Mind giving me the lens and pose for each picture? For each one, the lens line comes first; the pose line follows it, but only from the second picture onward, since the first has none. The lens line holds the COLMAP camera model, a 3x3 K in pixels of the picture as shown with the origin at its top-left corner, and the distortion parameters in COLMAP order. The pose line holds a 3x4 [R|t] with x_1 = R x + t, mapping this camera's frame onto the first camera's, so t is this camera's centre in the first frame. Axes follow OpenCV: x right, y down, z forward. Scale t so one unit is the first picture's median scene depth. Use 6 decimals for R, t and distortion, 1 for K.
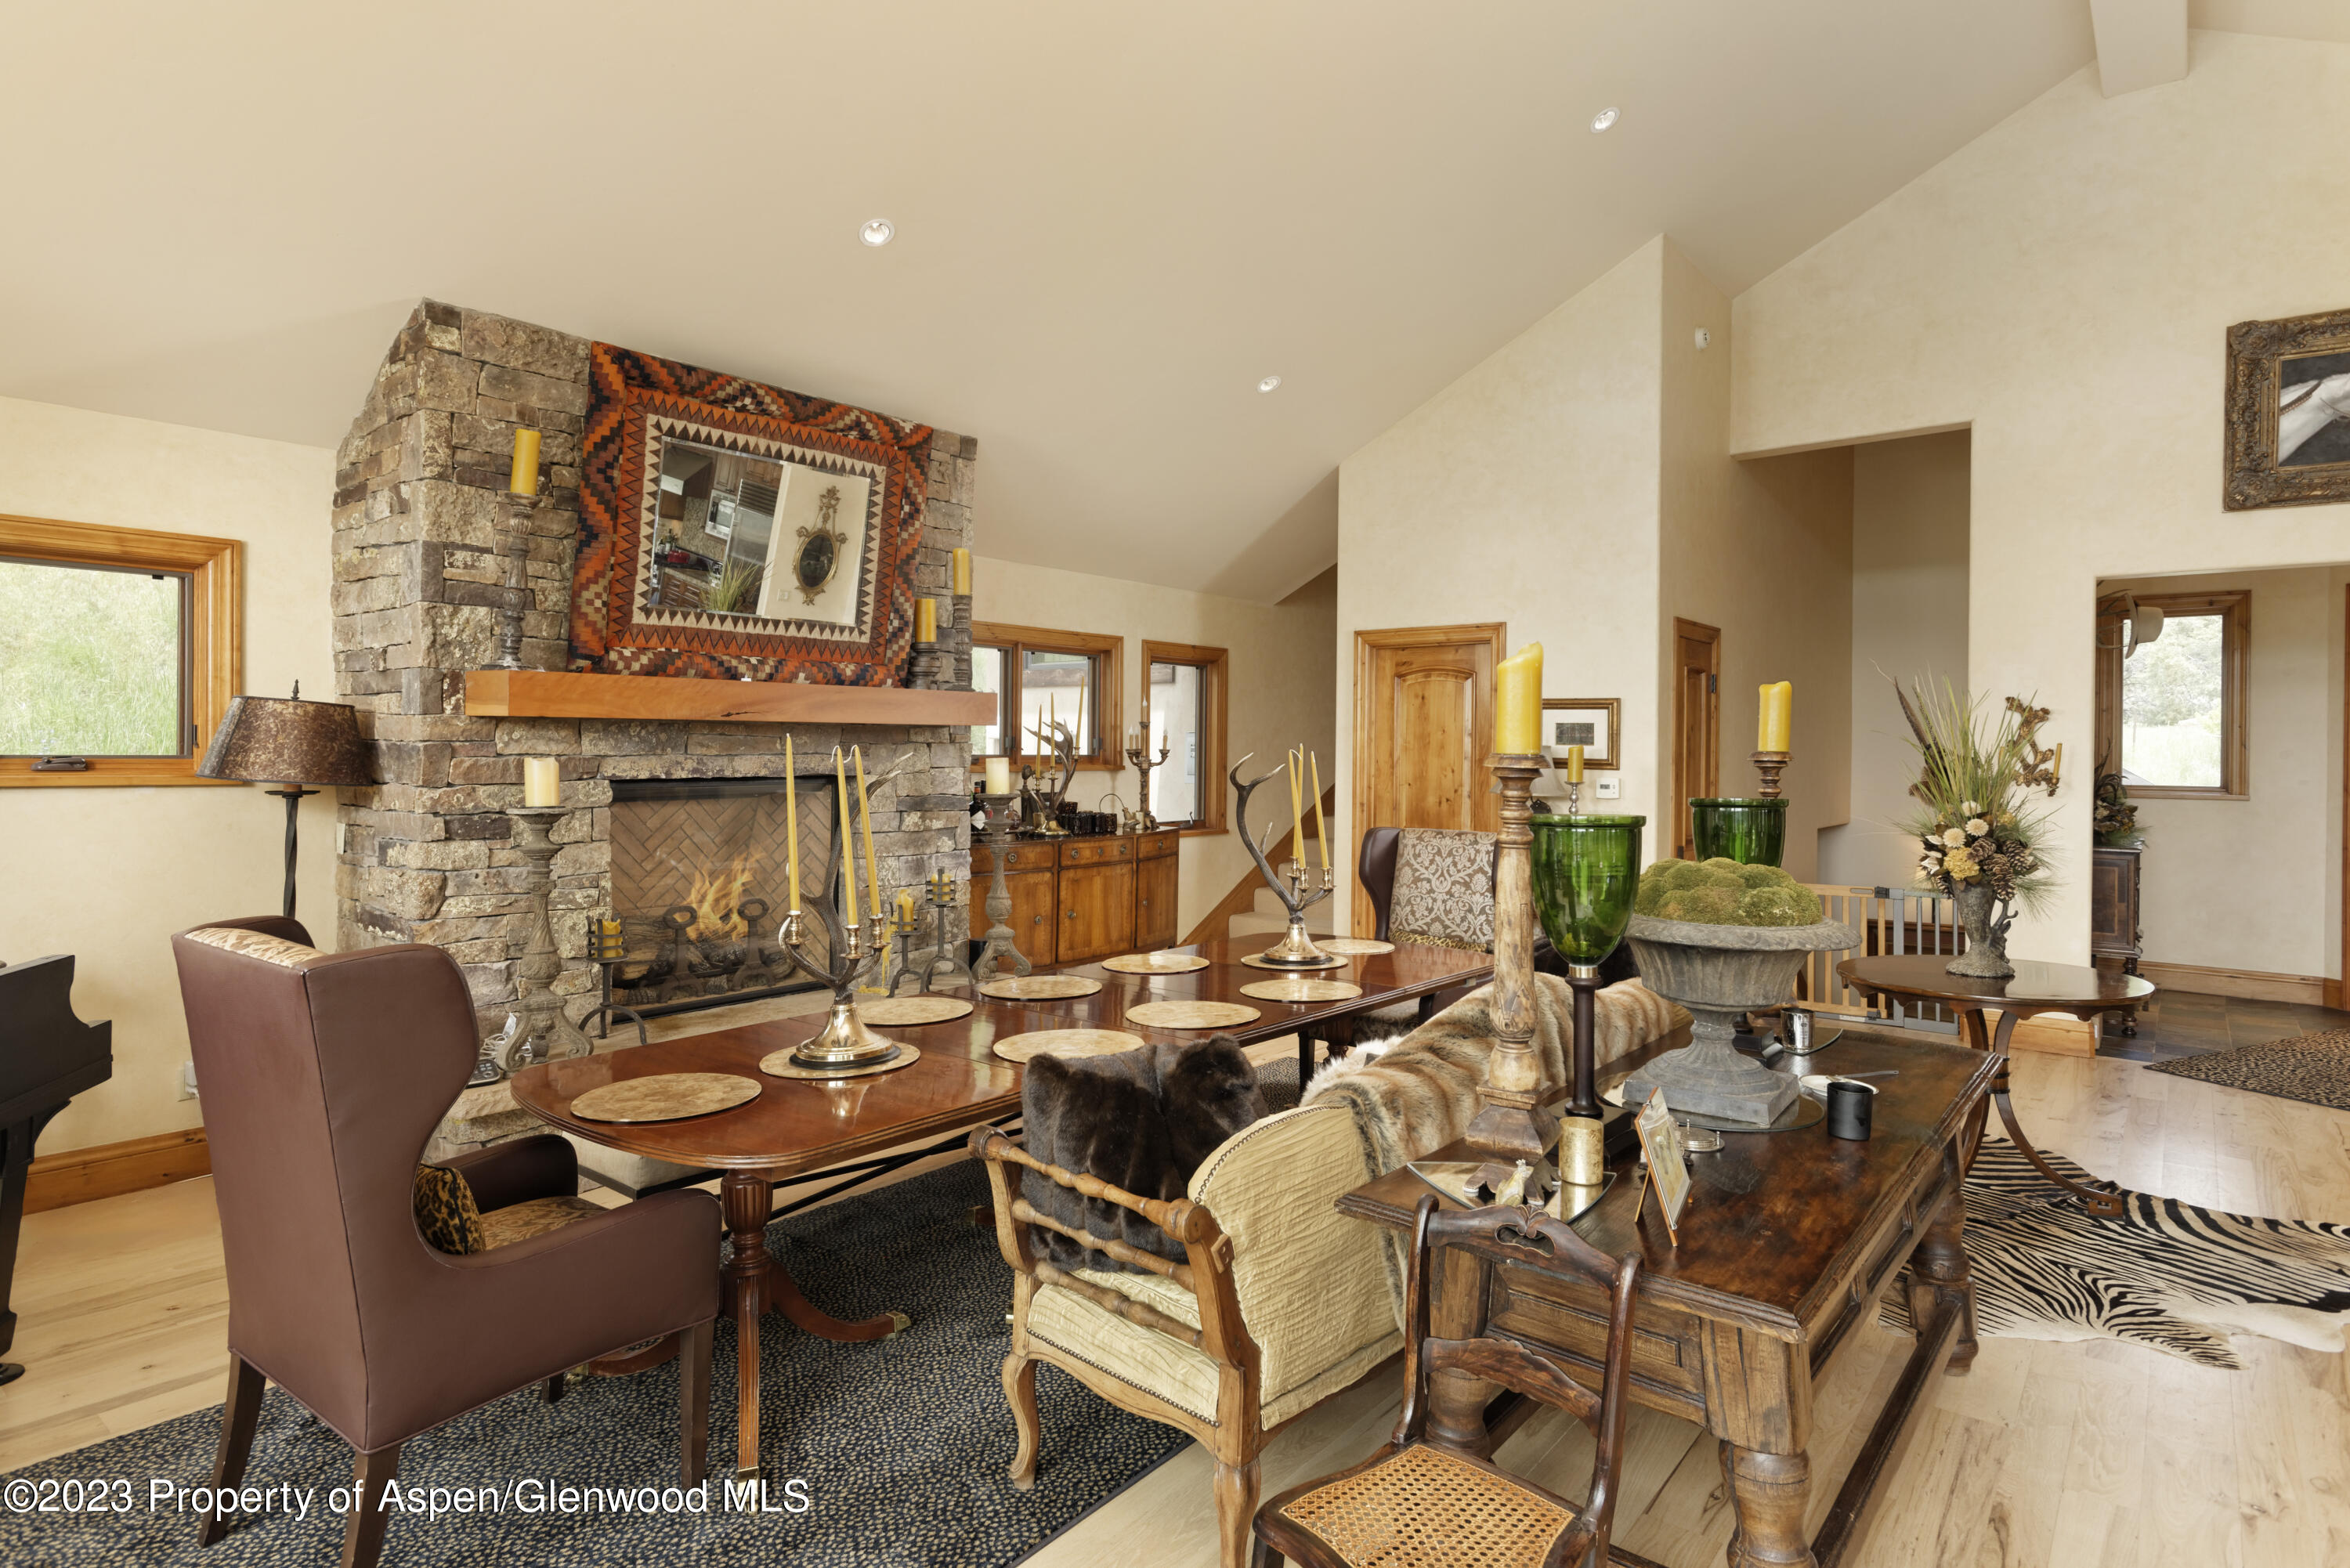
lens RADIAL K [[1277.5, 0, 1236.5], [0, 1277.5, 746.3], [0, 0, 1]] dist [0.004967, 0.004245]
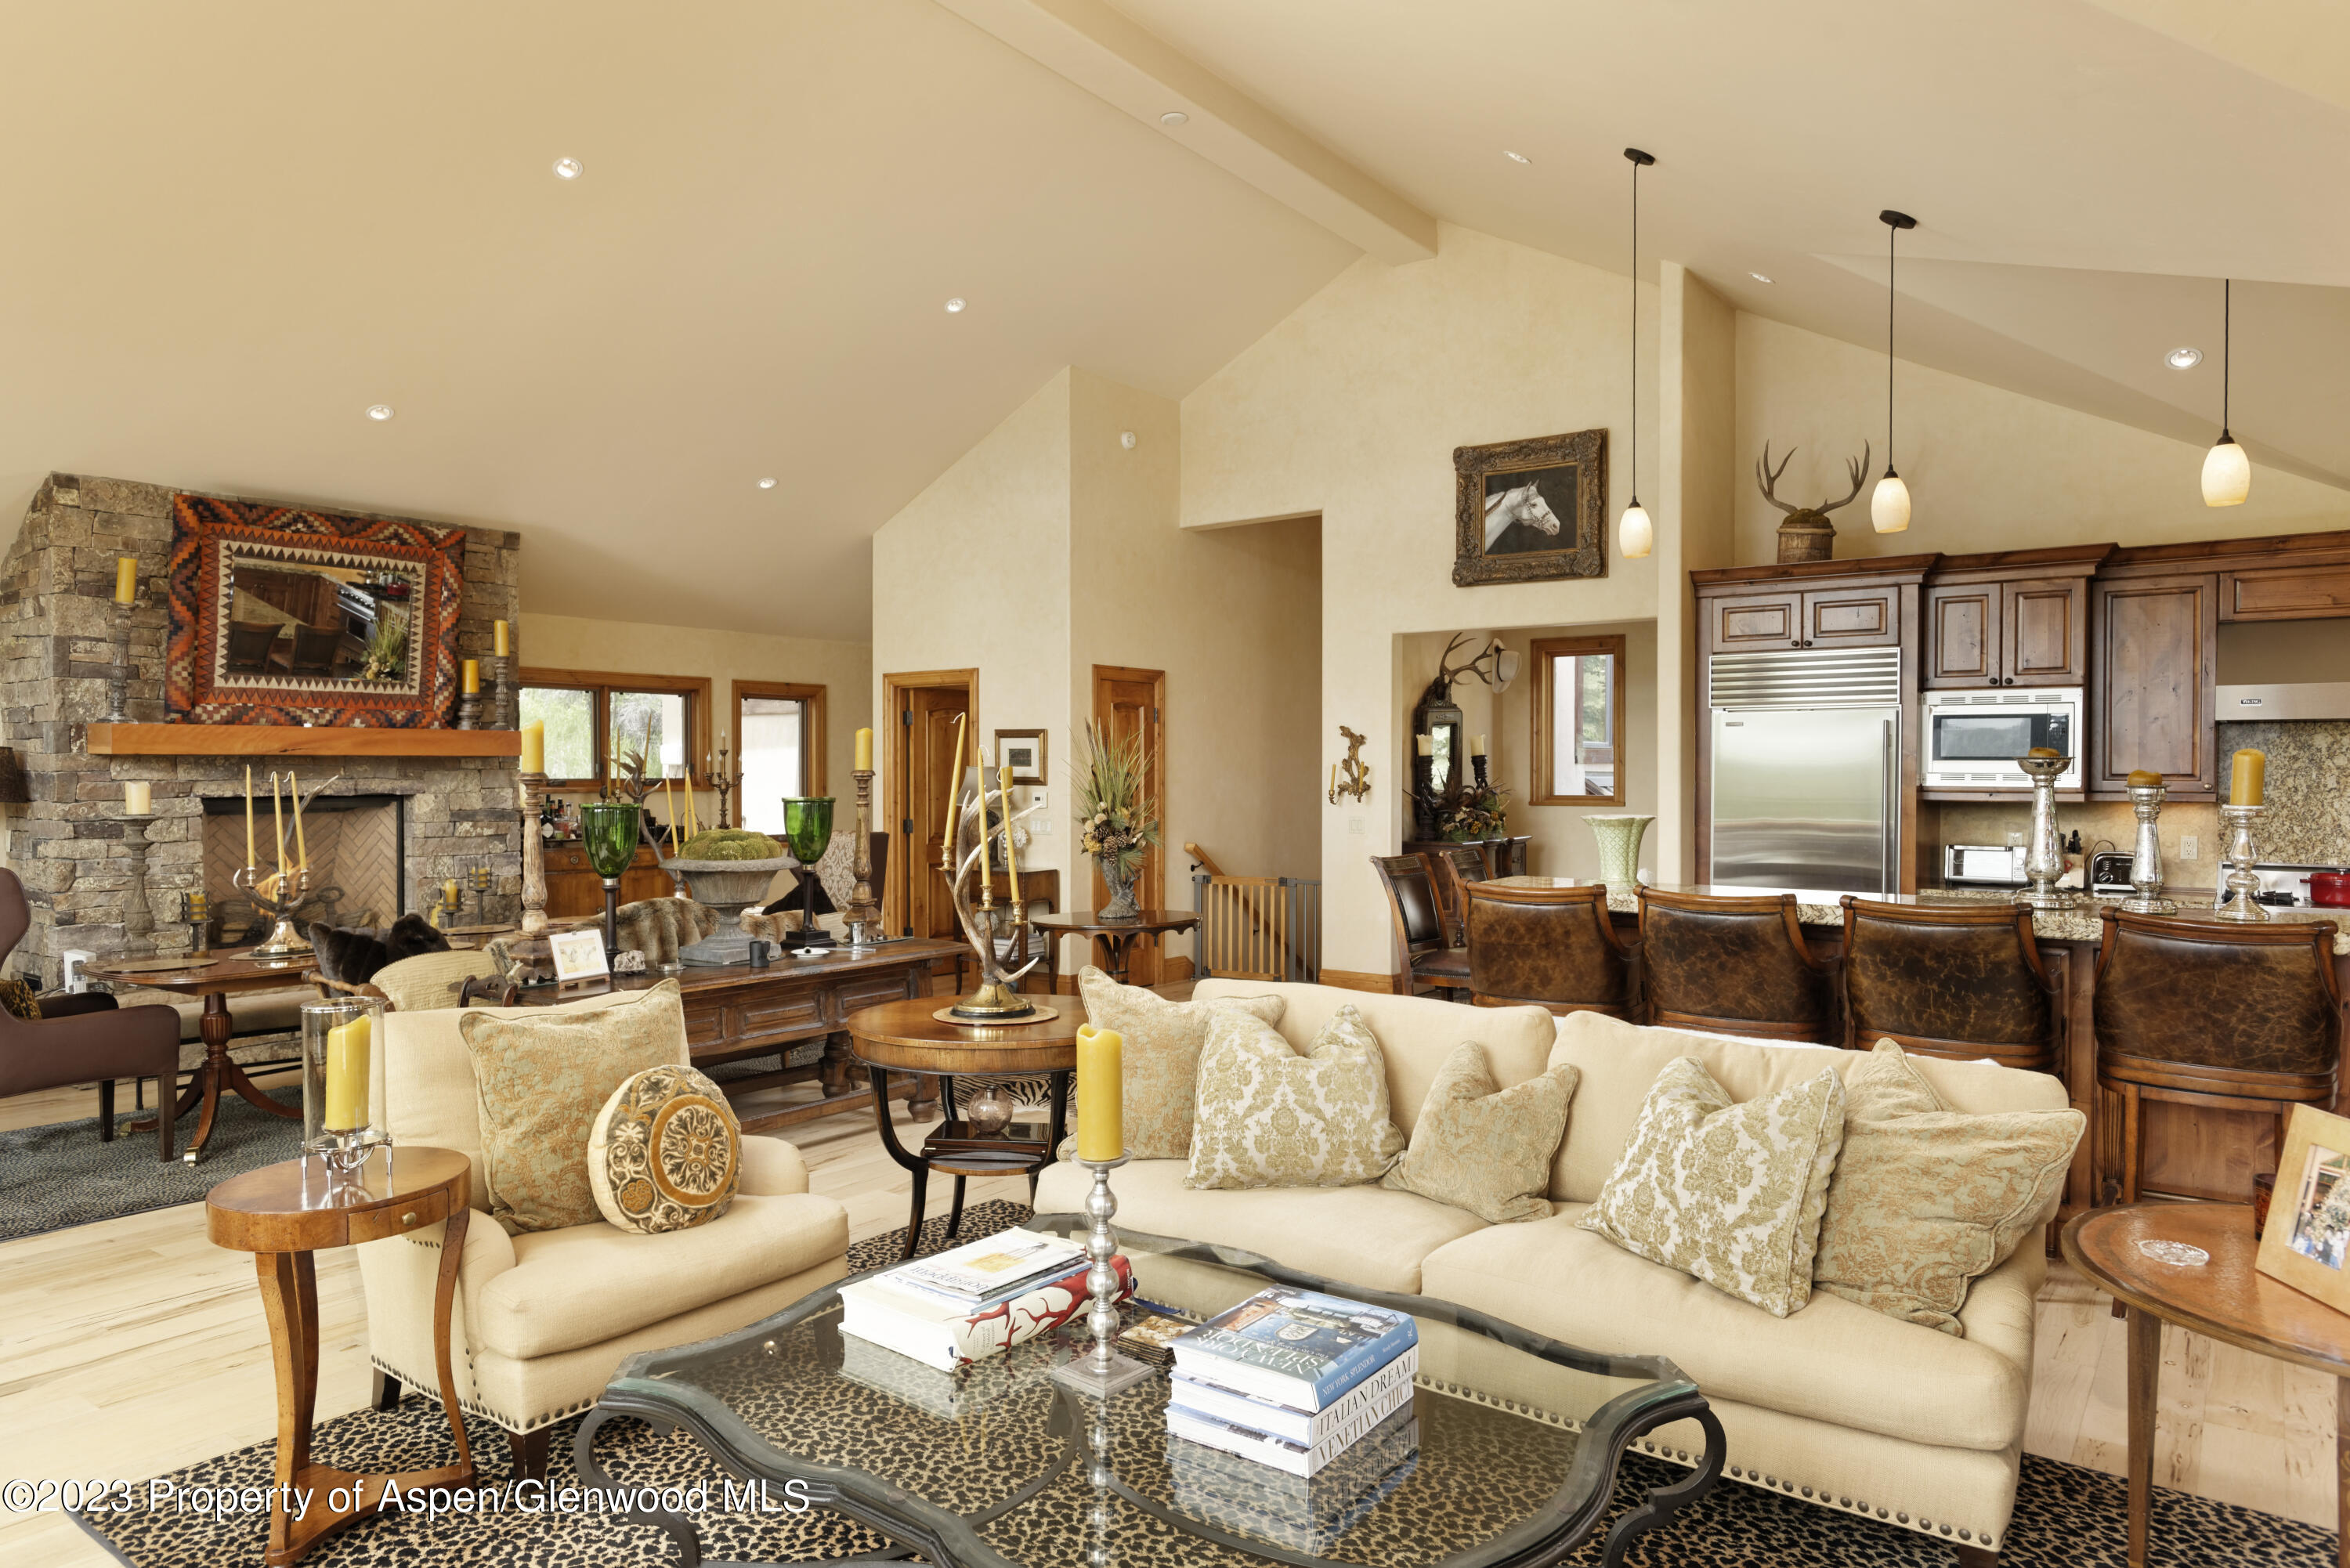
lens RADIAL K [[1452.3, 0, 1172.5], [0, 1452.3, 789.7], [0, 0, 1]] dist [0.008049, -0.005013]
pose [[0.999672, -0.009756, 0.023695, 0.551930], [0.009430, 0.999860, 0.013806, 0.005385], [-0.023827, -0.013578, 0.999624, -0.641167]]
